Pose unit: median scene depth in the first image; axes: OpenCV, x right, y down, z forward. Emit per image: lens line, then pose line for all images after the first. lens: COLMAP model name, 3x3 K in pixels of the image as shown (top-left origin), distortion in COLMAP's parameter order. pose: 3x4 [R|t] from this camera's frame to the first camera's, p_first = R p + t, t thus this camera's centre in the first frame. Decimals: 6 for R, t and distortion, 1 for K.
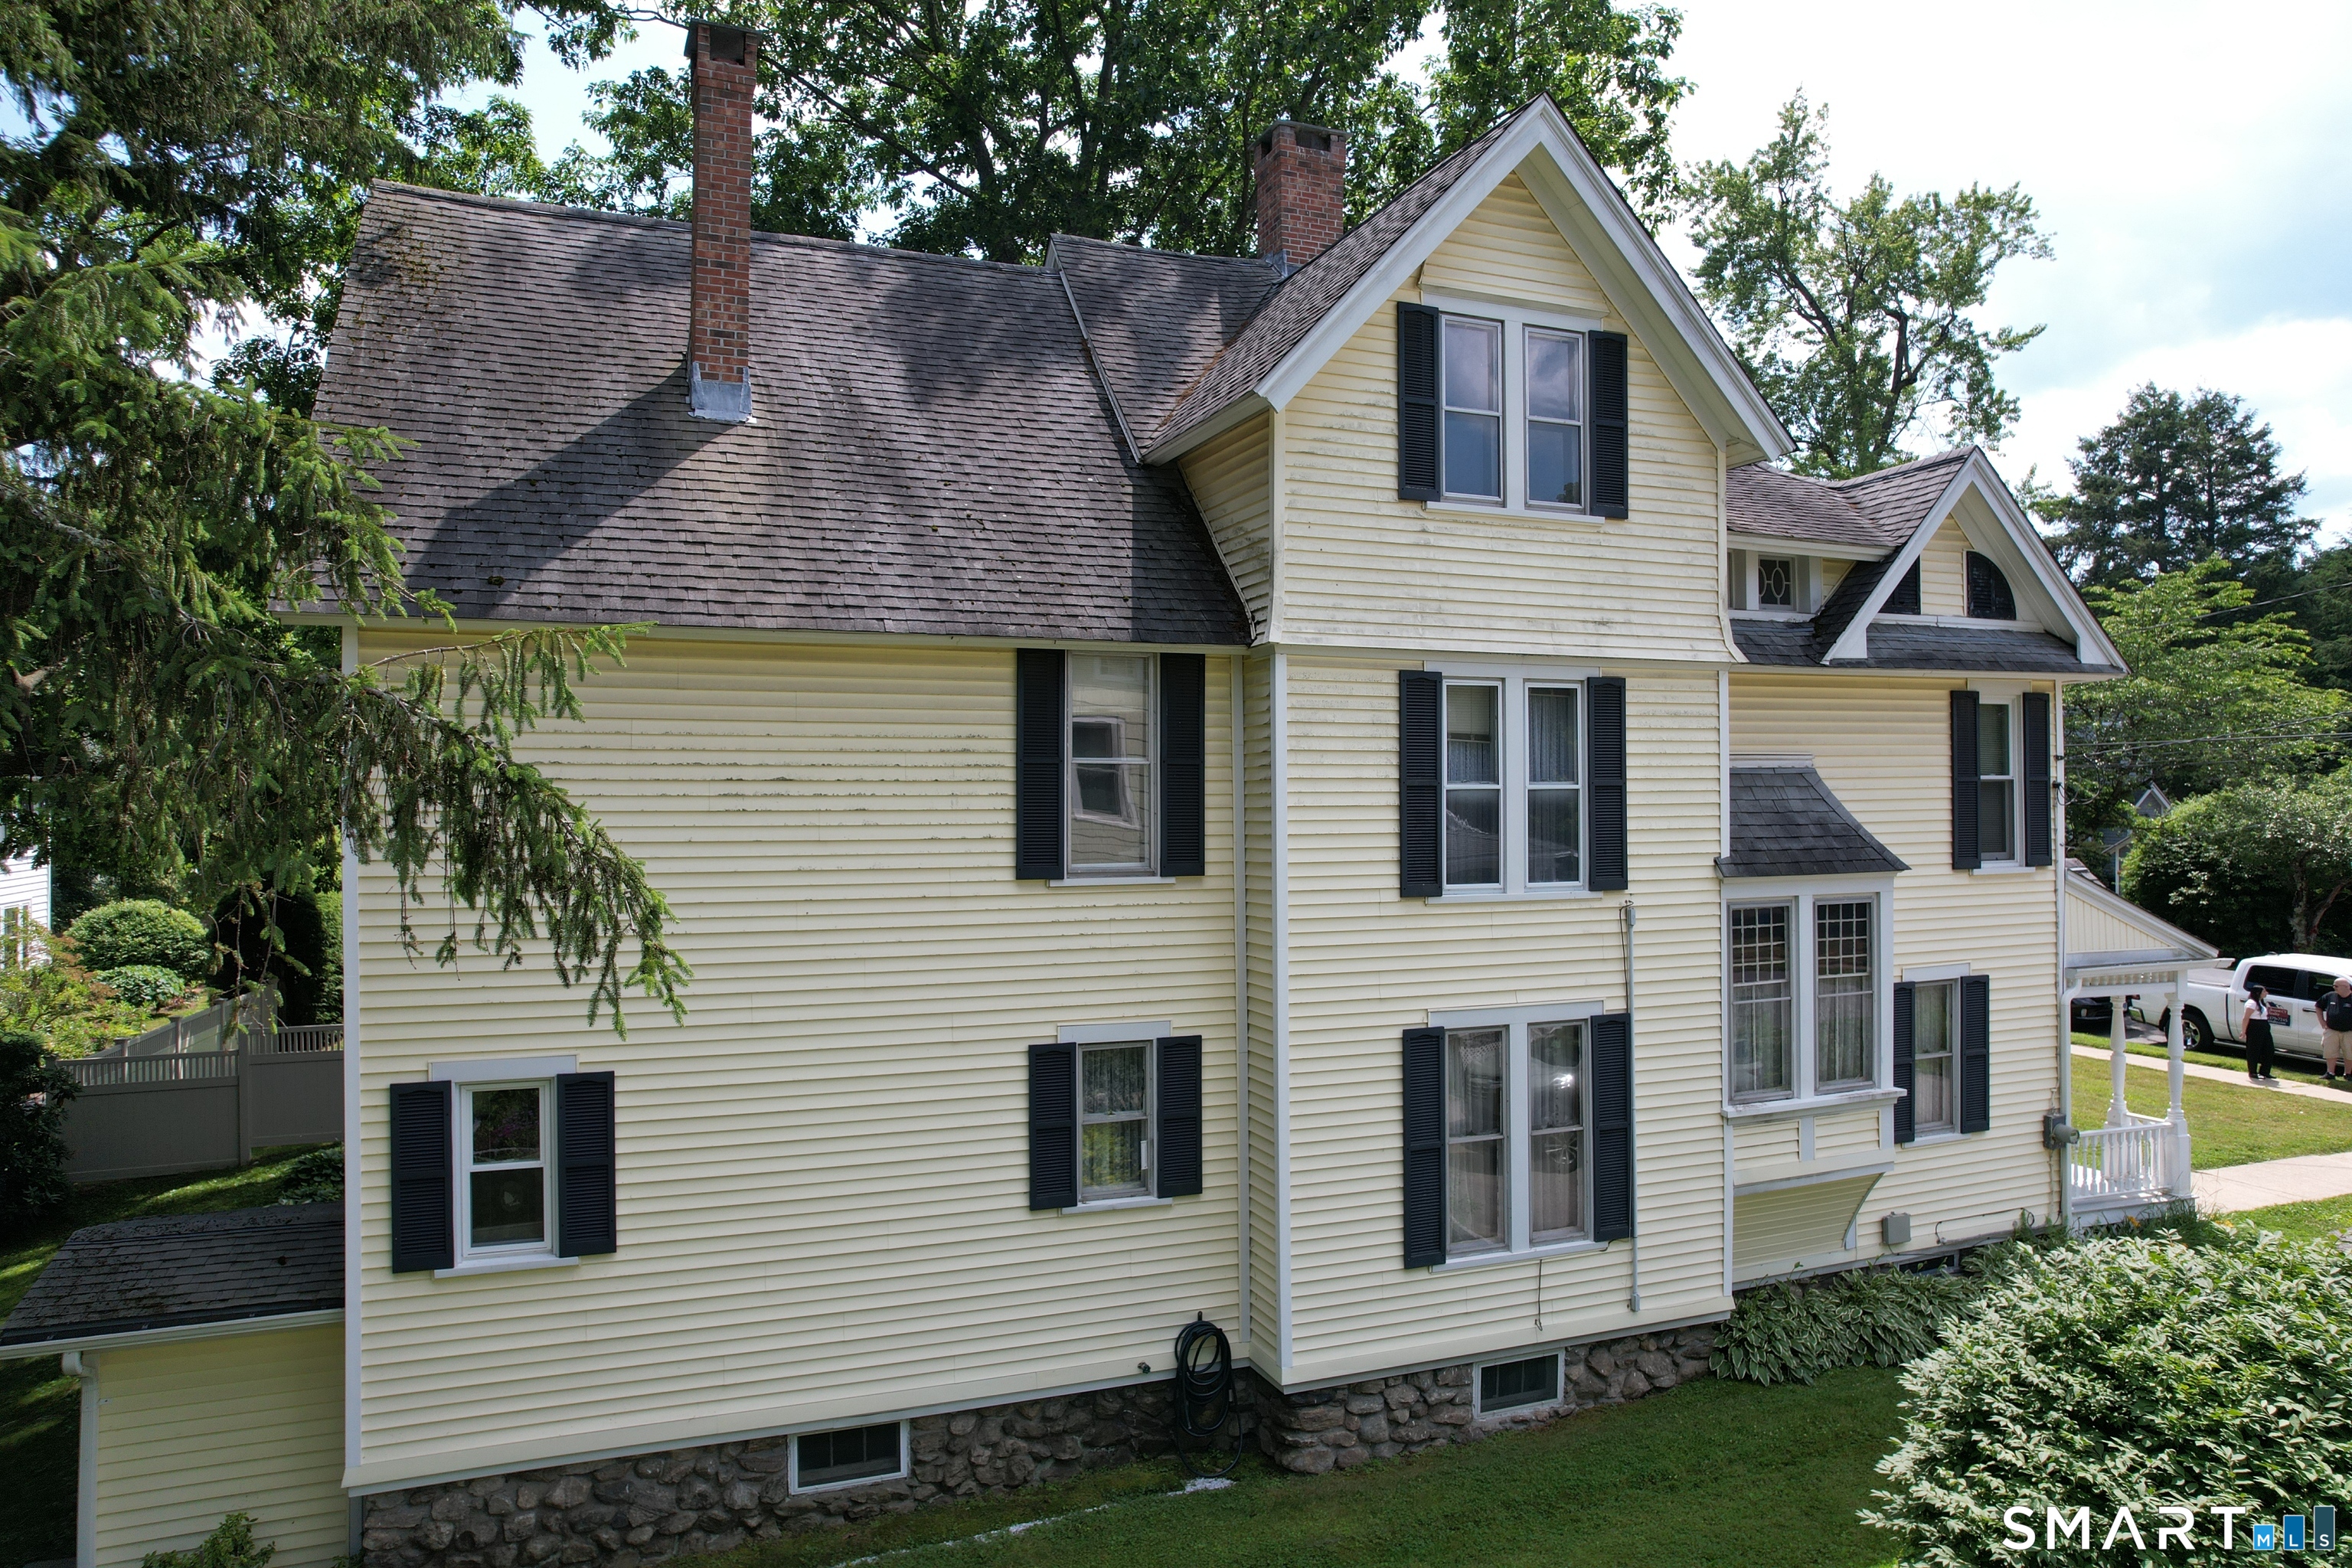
lens RADIAL K [[1483.2, 0, 1176.0], [0, 1483.2, 784.0], [0, 0, 1]] dist [-0.069263, 0.061890]
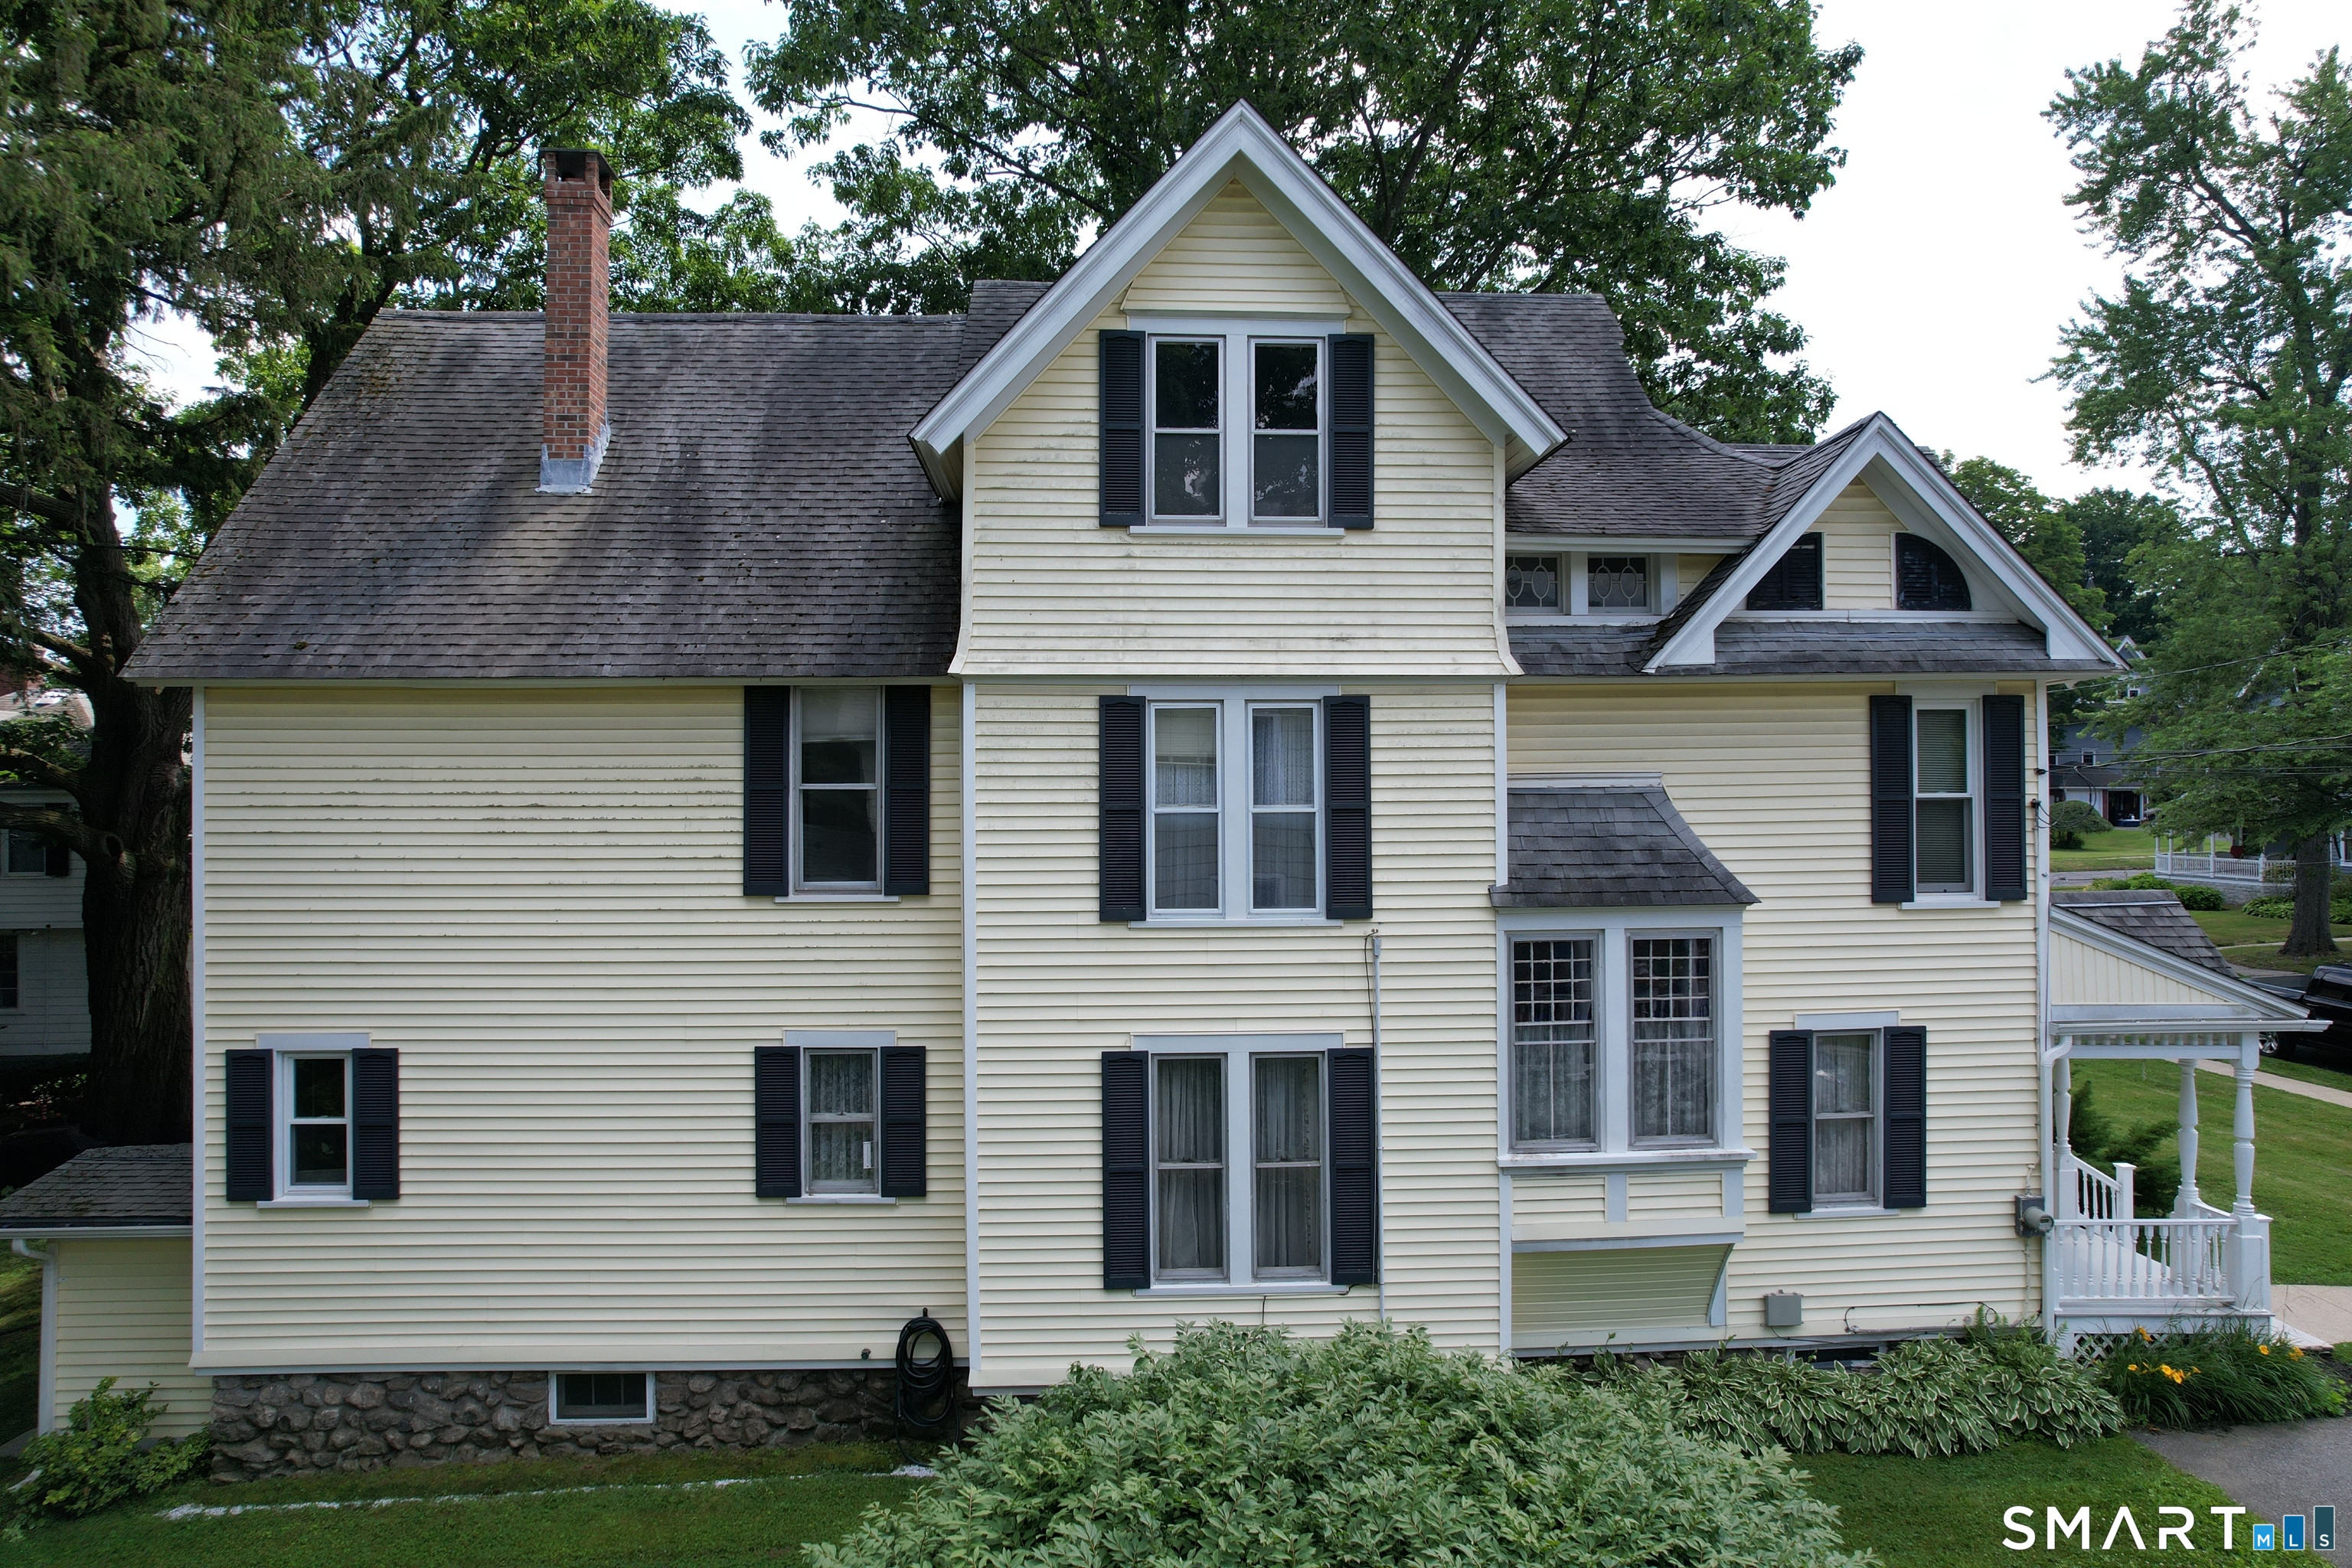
lens RADIAL K [[1483.2, 0, 1176.0], [0, 1483.2, 784.0], [0, 0, 1]] dist [-0.069263, 0.061890]
pose [[0.948714, -0.003477, -0.316116, 0.517964], [0.003368, 0.999994, -0.000893, -0.015438], [0.316117, -0.000218, 0.948720, 0.057149]]
